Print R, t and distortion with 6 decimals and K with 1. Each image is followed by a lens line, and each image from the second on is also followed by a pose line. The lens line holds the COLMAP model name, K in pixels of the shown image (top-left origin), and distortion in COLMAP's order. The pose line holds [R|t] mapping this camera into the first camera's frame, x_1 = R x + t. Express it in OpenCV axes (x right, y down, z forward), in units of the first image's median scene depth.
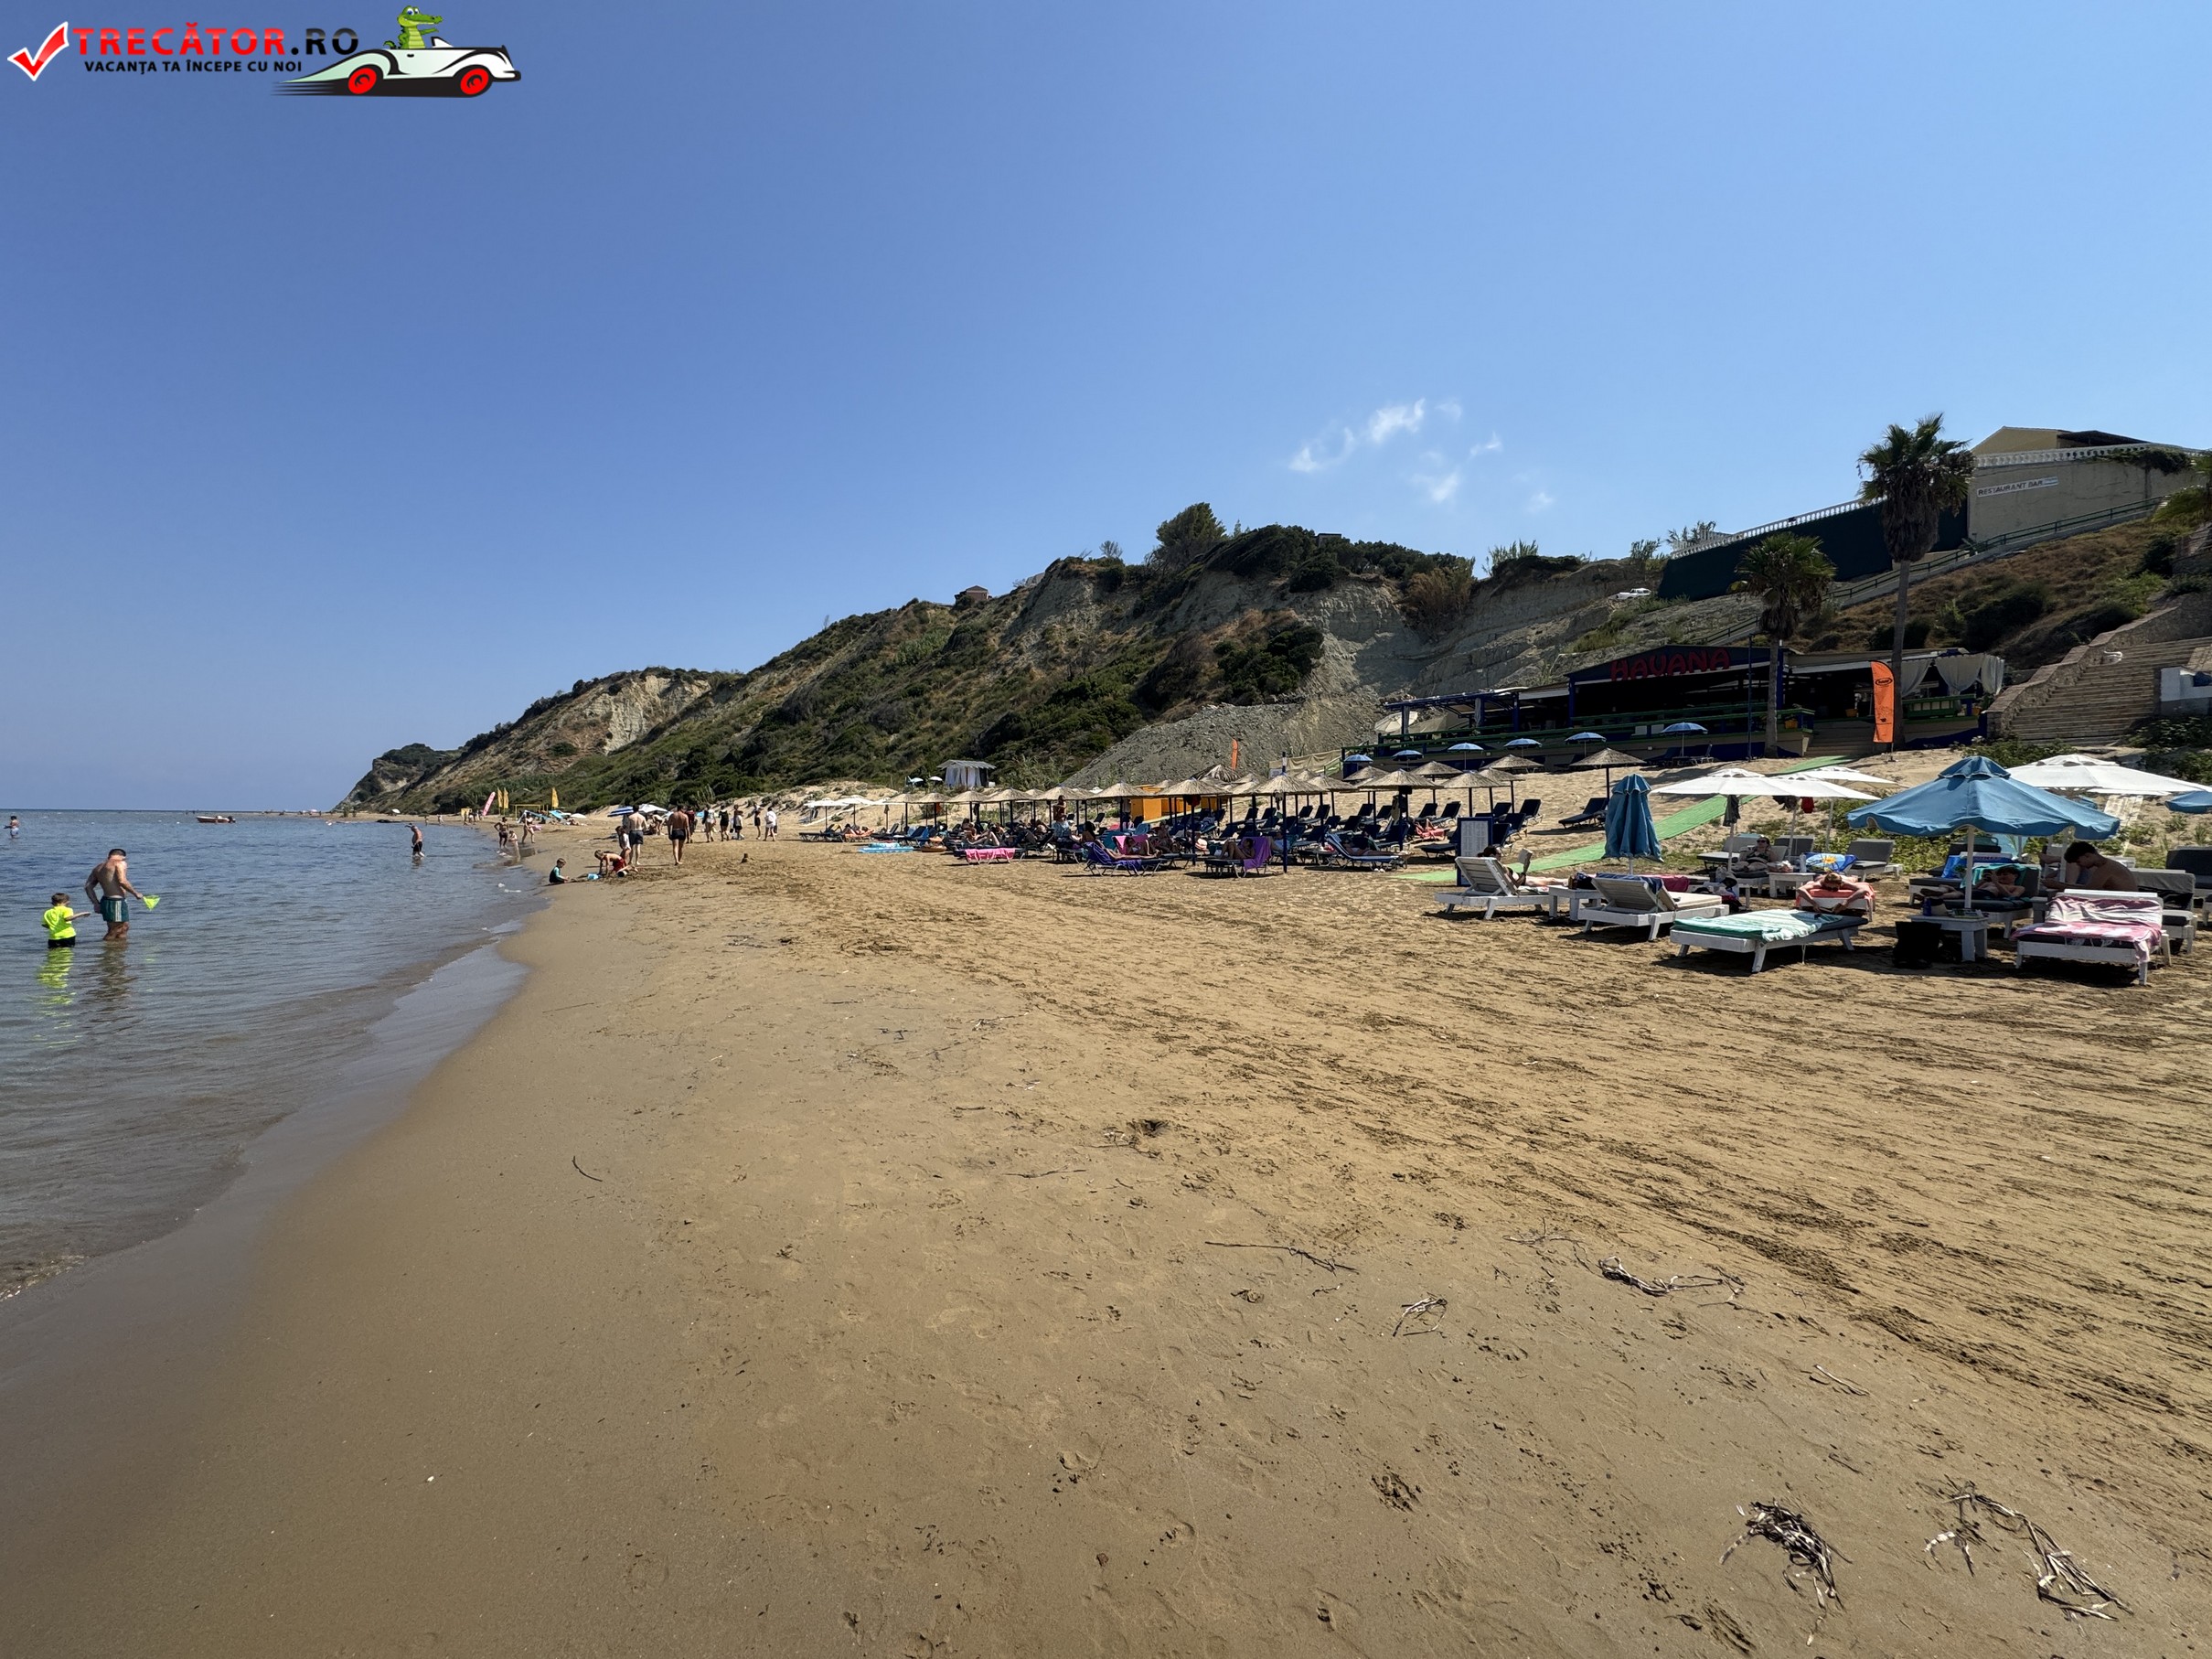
lens RADIAL K [[891.1, 0, 1099.6], [0, 891.1, 819.7], [0, 0, 1]] dist [0.003769, 0.001029]
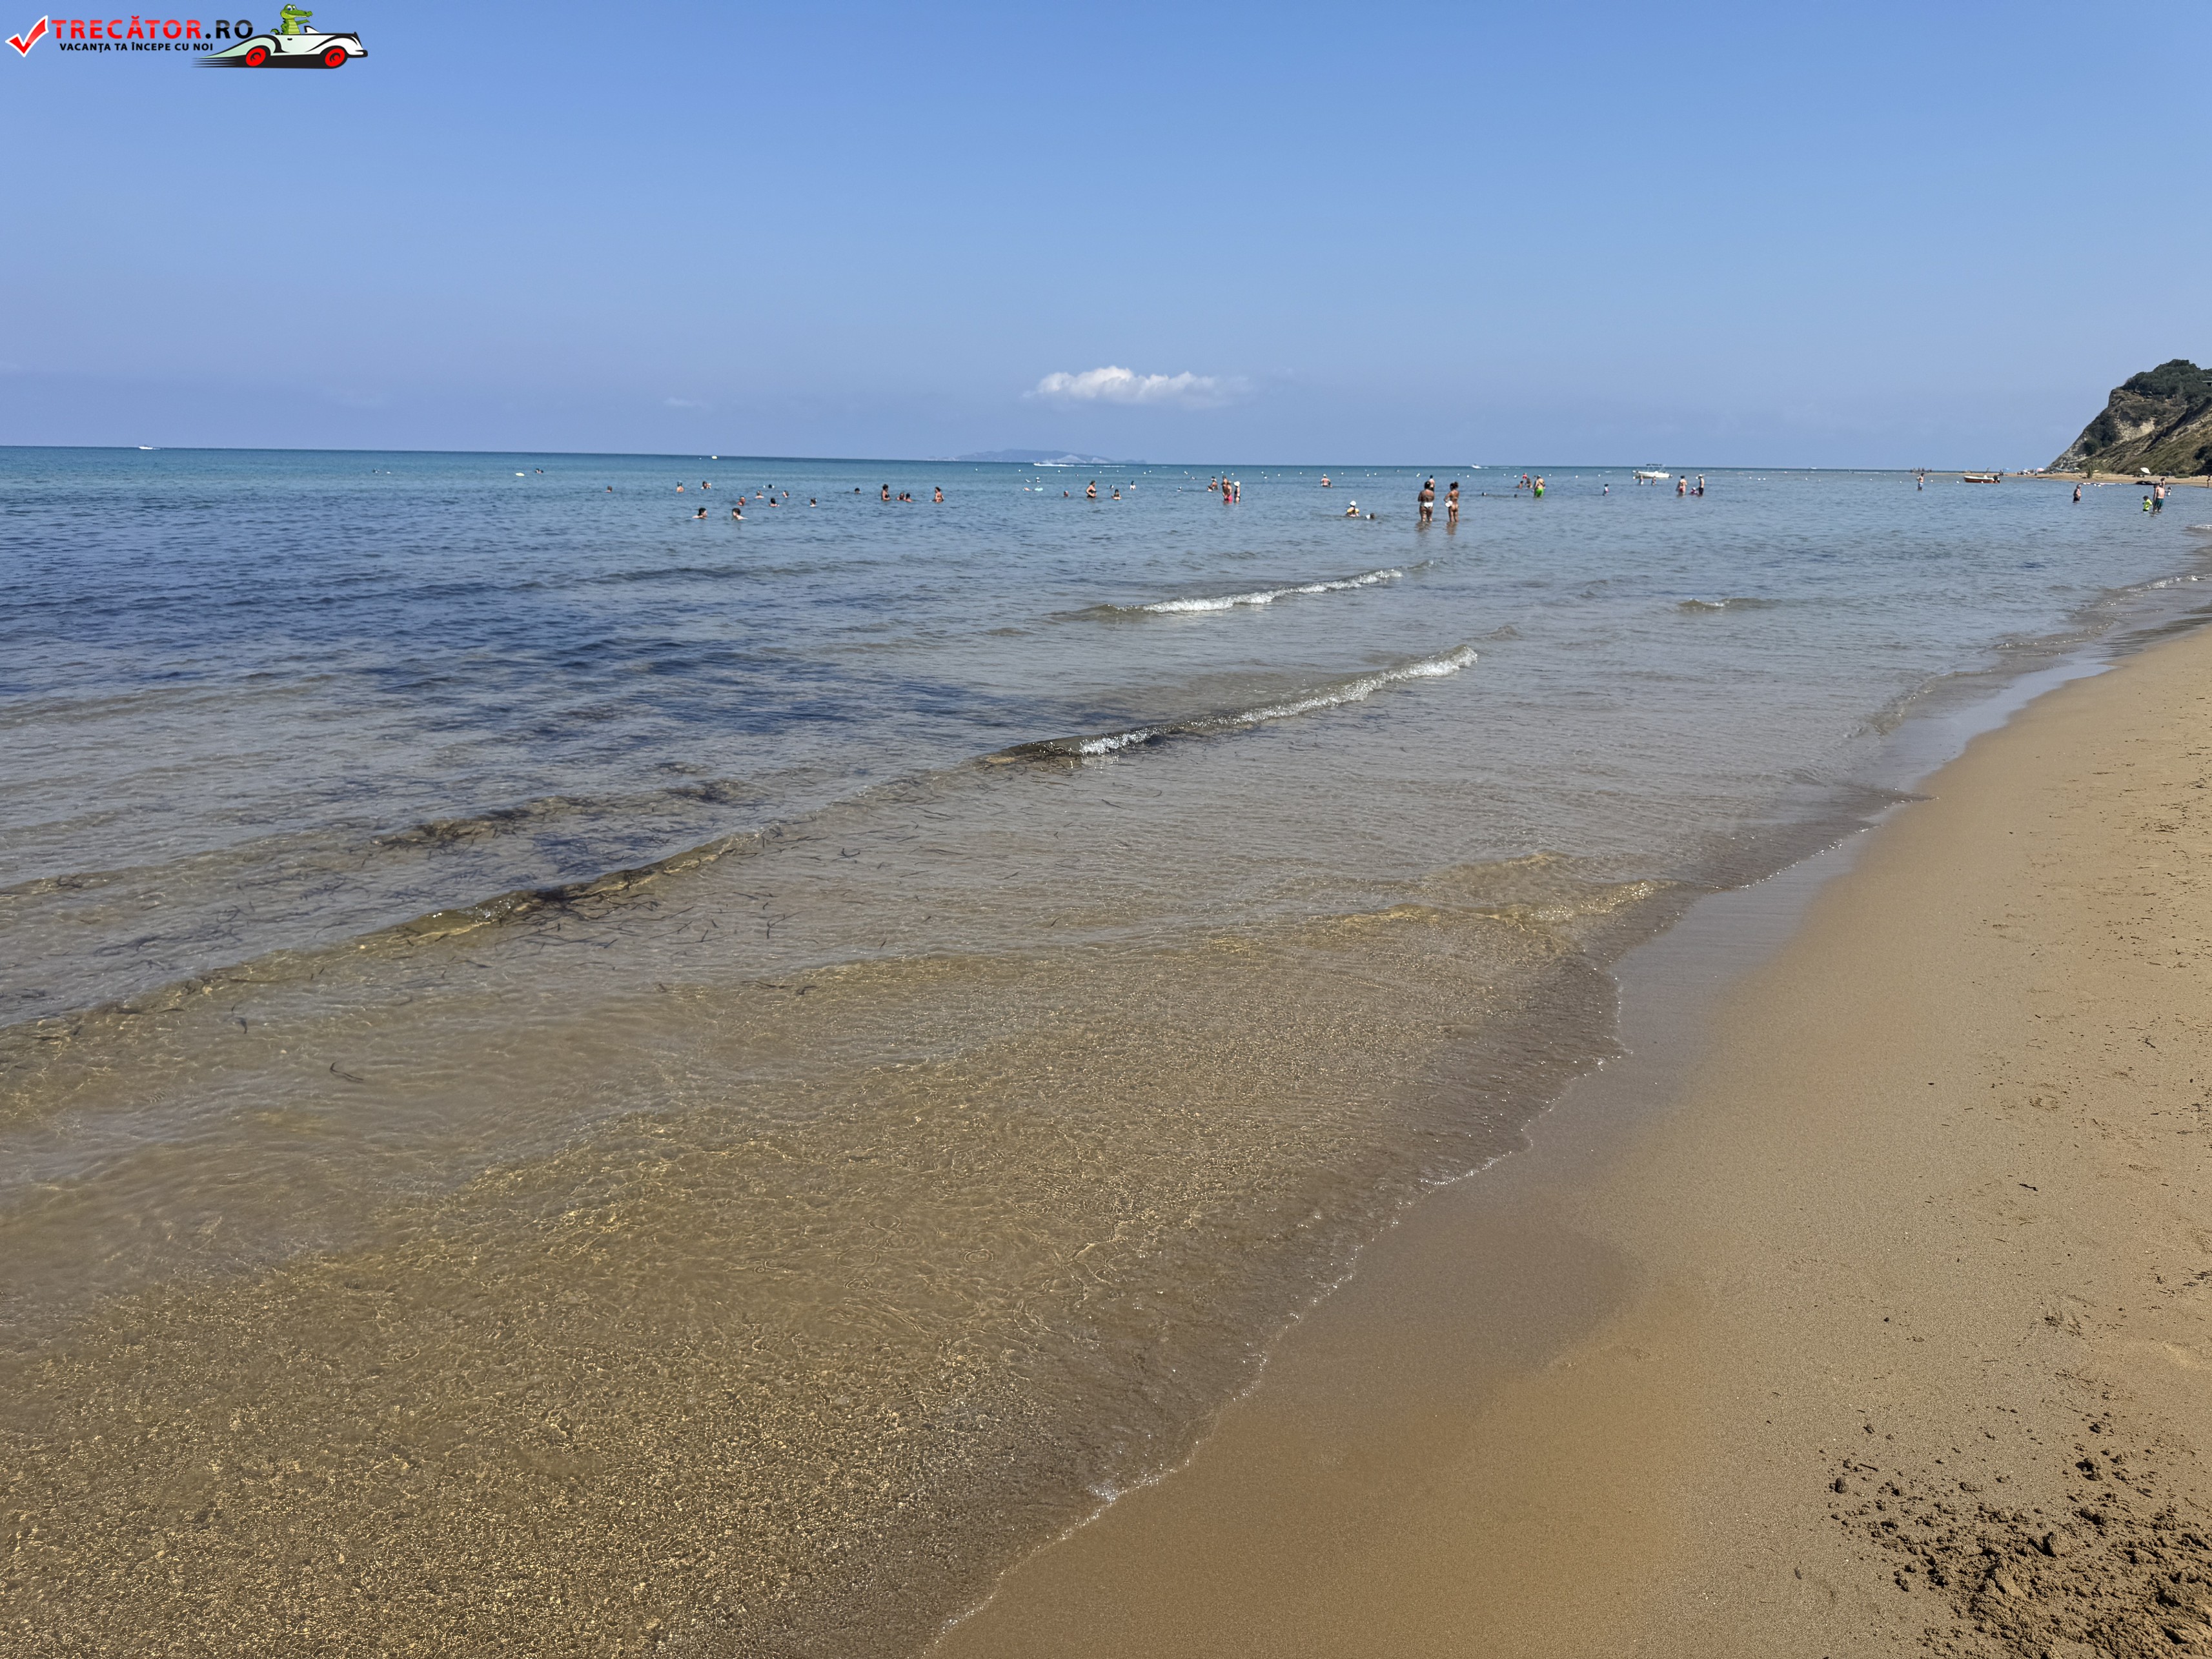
lens RADIAL K [[1547.4, 0, 1114.4], [0, 1547.4, 832.2], [0, 0, 1]] dist [-0.026057, -0.007390]
pose [[0.325140, 0.207432, -0.922635, 0.746391], [0.002807, 0.975430, 0.220291, 0.007991], [0.945662, -0.074215, 0.316569, -1.081765]]
